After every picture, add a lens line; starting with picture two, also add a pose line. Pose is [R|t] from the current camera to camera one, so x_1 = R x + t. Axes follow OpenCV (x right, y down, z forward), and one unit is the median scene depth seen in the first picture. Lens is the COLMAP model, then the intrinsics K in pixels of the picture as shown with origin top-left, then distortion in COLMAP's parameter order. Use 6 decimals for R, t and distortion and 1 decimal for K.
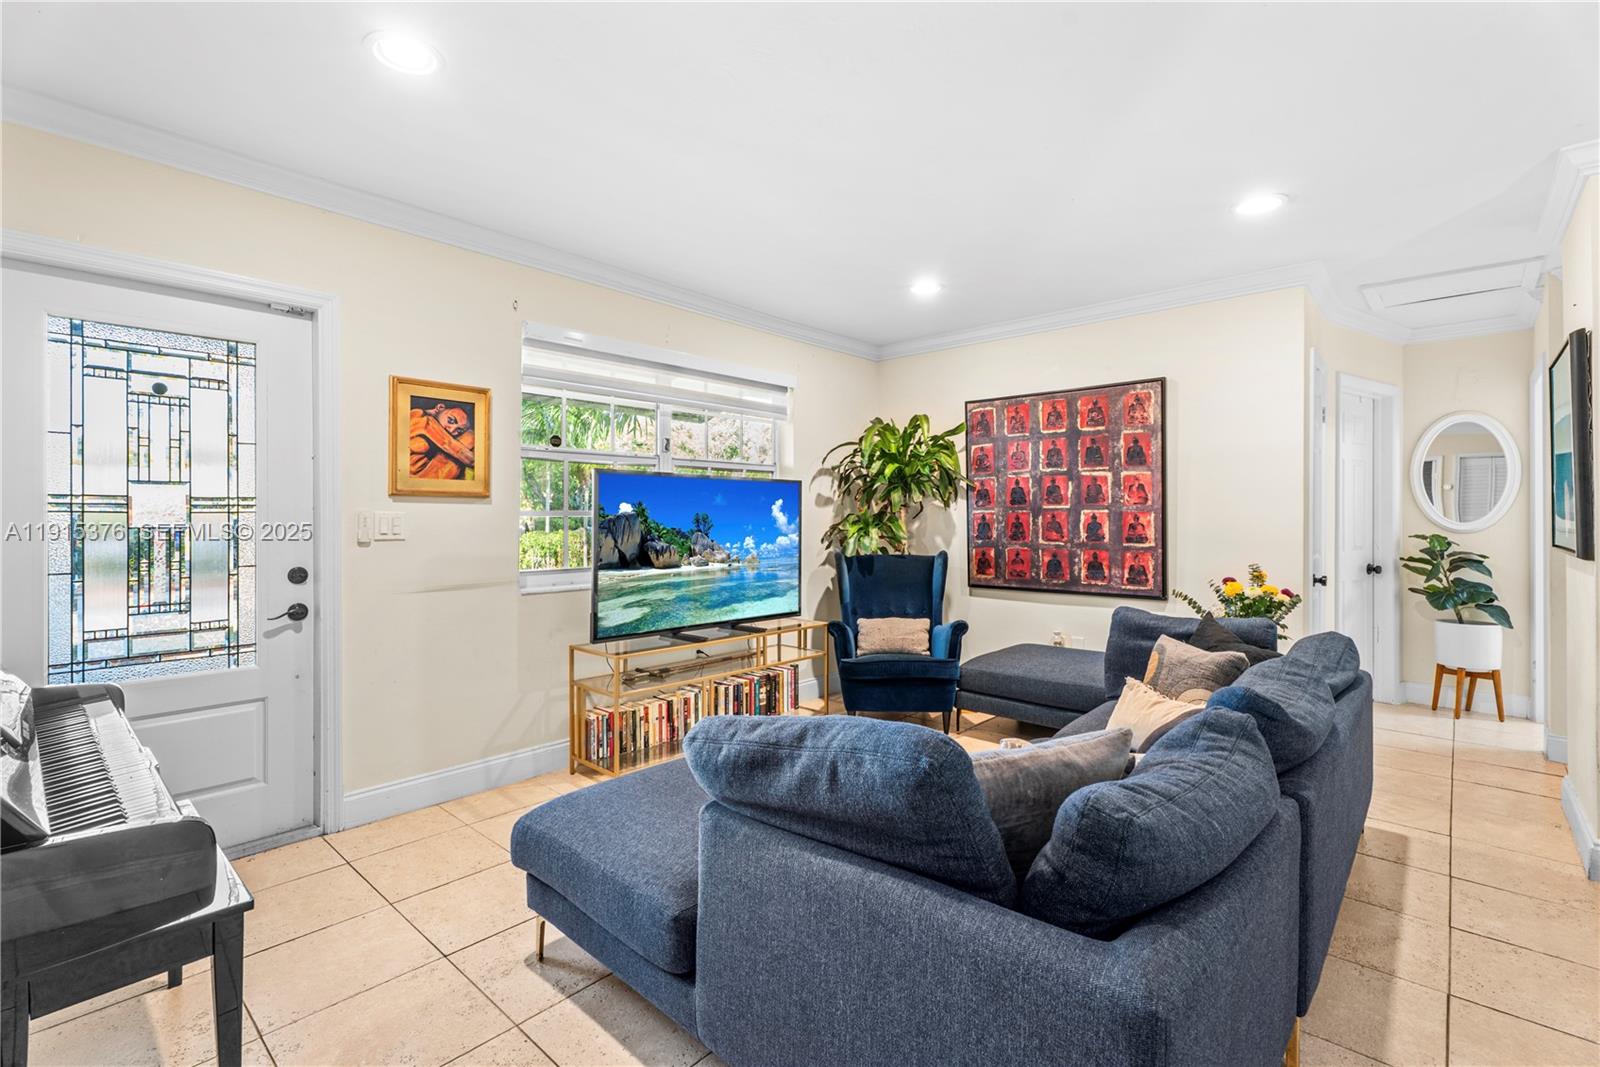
lens RADIAL K [[717.9, 0, 815.8], [0, 717.9, 512.2], [0, 0, 1]] dist [0.001688, -0.000961]
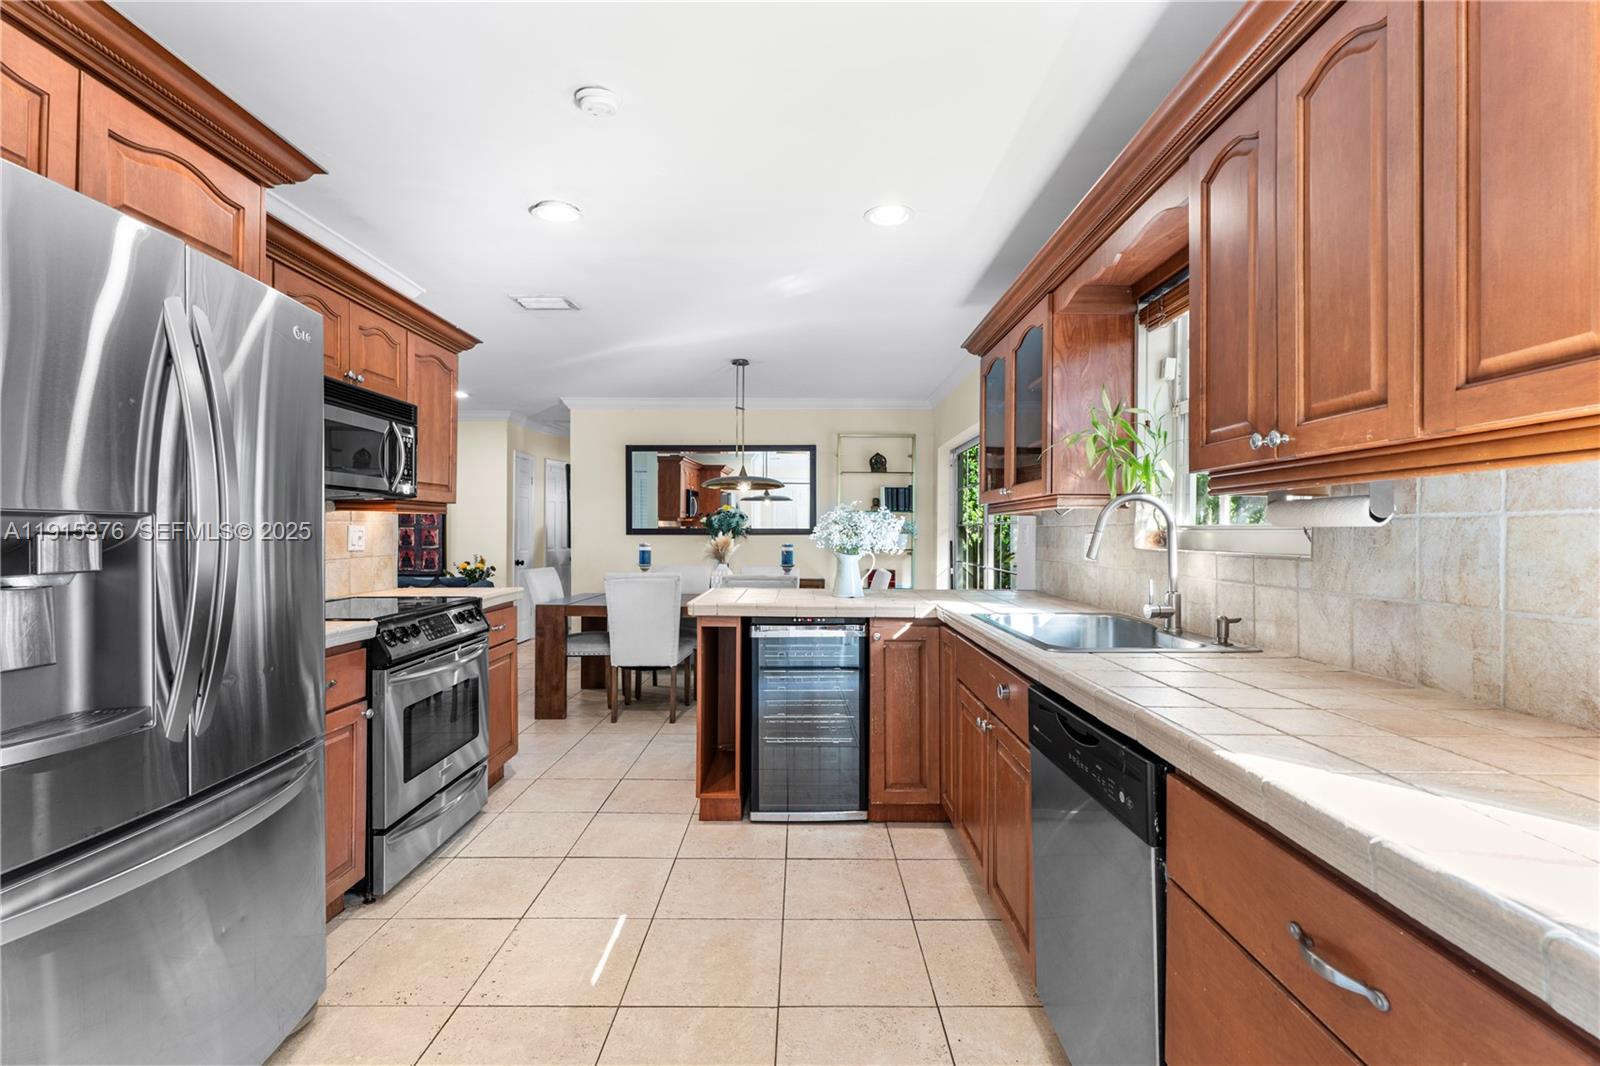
lens RADIAL K [[717.9, 0, 800.3], [0, 717.9, 535.4], [0, 0, 1]] dist [0.001688, -0.000961]
pose [[0.752420, -0.000426, 0.658683, -0.047805], [-0.009764, 0.999883, 0.011800, -0.014405], [-0.658611, -0.015310, 0.752328, -0.993635]]
